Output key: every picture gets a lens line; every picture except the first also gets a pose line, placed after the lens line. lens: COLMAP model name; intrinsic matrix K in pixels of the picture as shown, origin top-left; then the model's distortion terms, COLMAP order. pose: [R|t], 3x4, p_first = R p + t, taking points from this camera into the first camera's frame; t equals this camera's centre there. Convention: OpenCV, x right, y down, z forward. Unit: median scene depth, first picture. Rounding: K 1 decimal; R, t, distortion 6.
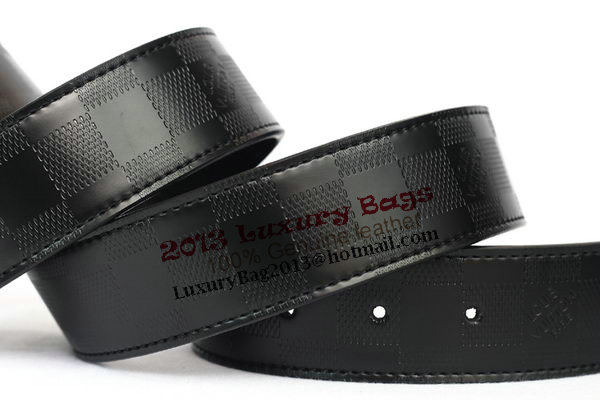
lens RADIAL K [[1402.2, 0, 300.0], [0, 1402.2, 200.0], [0, 0, 1]] dist [0.054884, 0.221465]
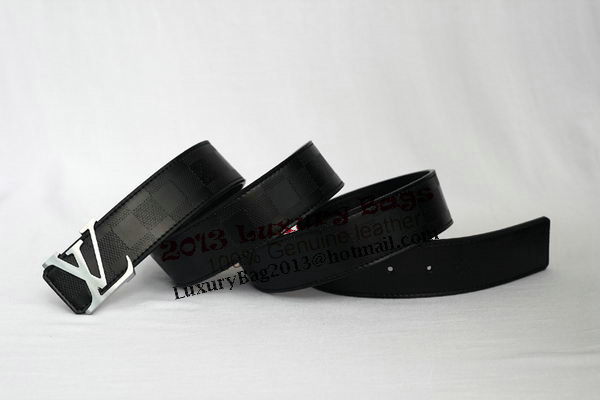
lens RADIAL K [[1402.2, 0, 300.0], [0, 1402.2, 200.0], [0, 0, 1]] dist [0.054884, 0.221465]
pose [[0.999288, -0.036533, -0.009418, -0.072105], [0.037031, 0.997537, 0.059573, -0.189279], [0.007218, -0.059879, 0.998180, -1.408617]]
